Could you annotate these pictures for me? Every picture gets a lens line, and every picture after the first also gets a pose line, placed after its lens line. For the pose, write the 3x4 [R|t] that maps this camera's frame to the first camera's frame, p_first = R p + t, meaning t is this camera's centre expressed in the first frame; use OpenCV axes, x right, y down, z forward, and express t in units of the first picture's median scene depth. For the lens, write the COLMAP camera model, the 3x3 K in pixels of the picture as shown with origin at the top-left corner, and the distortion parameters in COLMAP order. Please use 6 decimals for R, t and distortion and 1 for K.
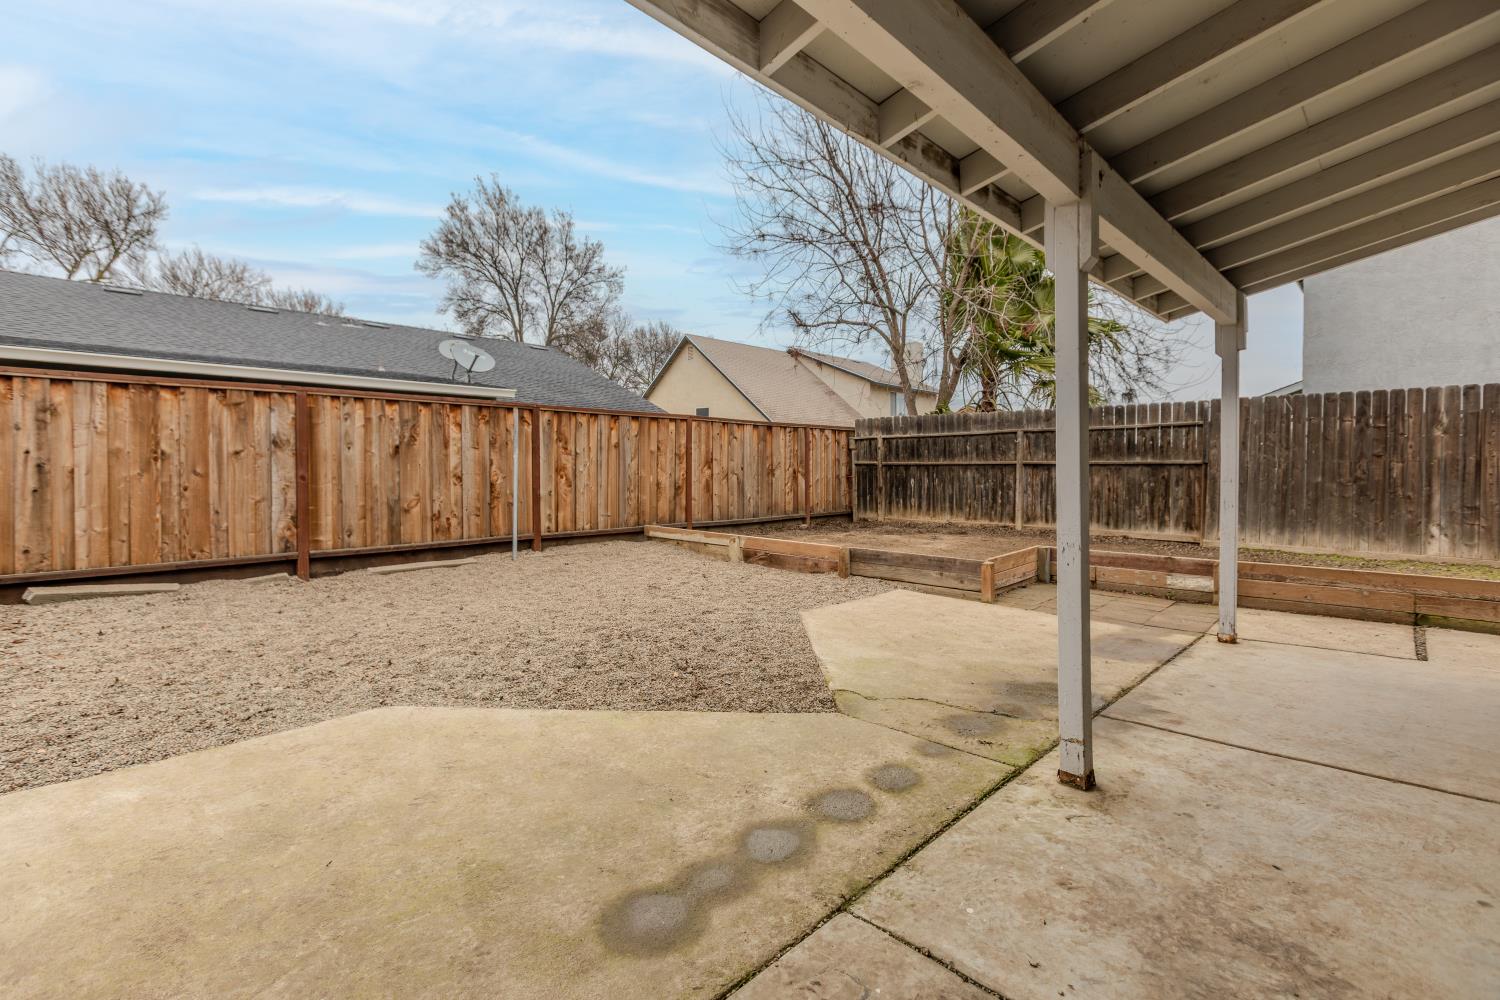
lens RADIAL K [[687.5, 0, 732.4], [0, 687.5, 471.7], [0, 0, 1]] dist [0.001260, 0.000480]
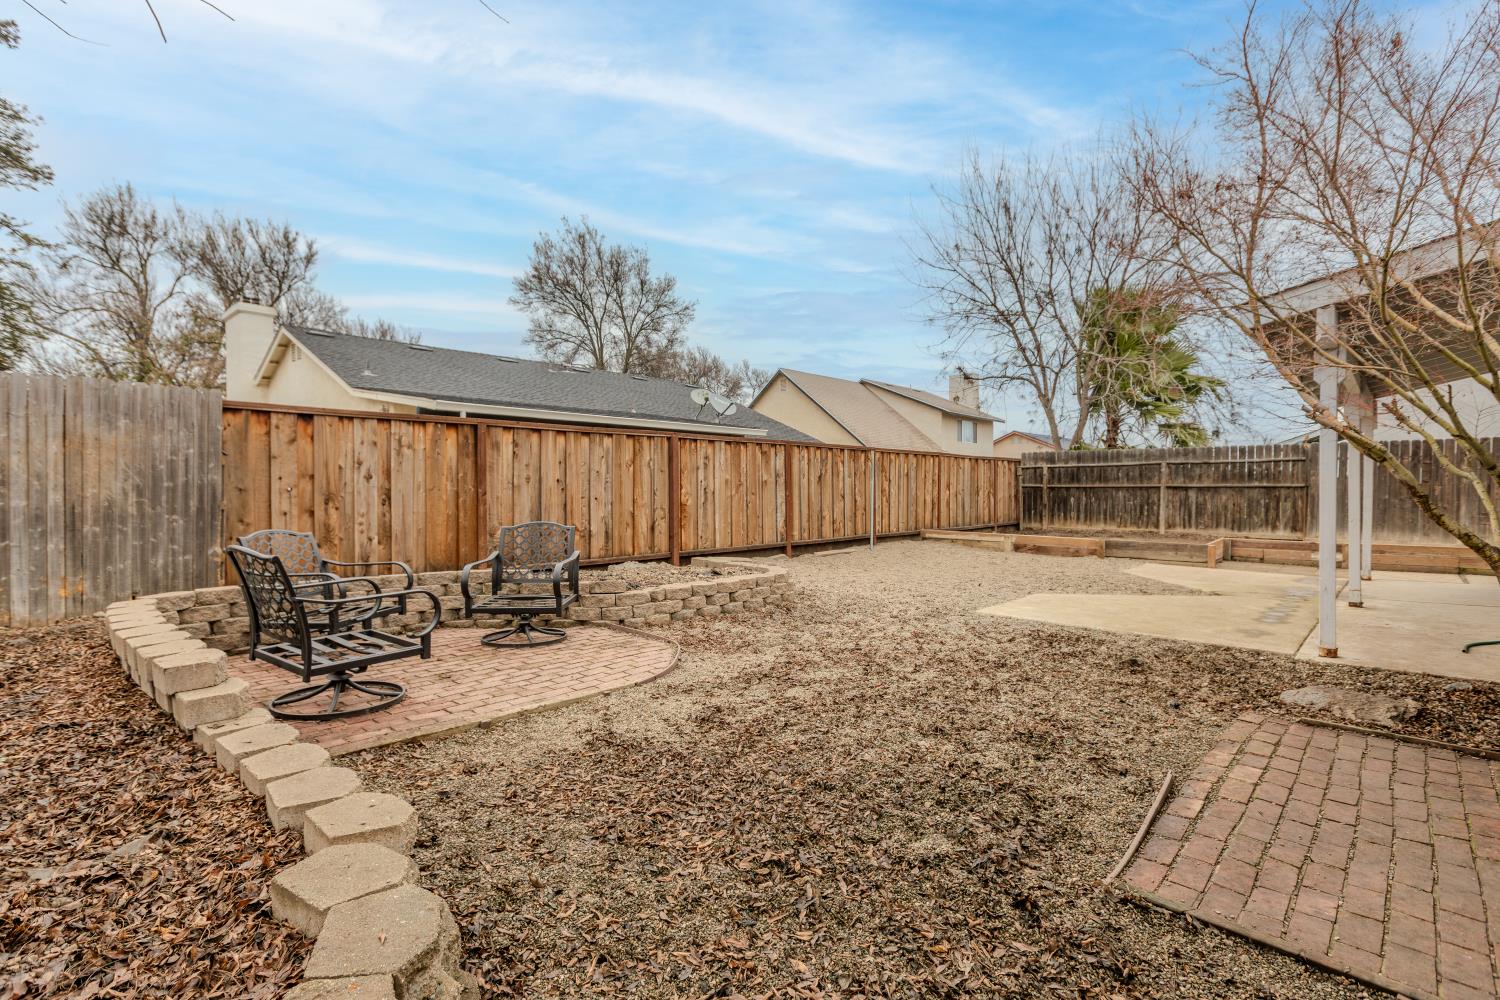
lens RADIAL K [[714.8, 0, 729.1], [0, 714.8, 500.3], [0, 0, 1]] dist [0.001926, -0.000158]
pose [[0.999778, -0.001358, 0.021007, -0.475697], [0.001128, 0.999939, 0.010951, -0.000402], [-0.021021, -0.010925, 0.999719, -0.415201]]
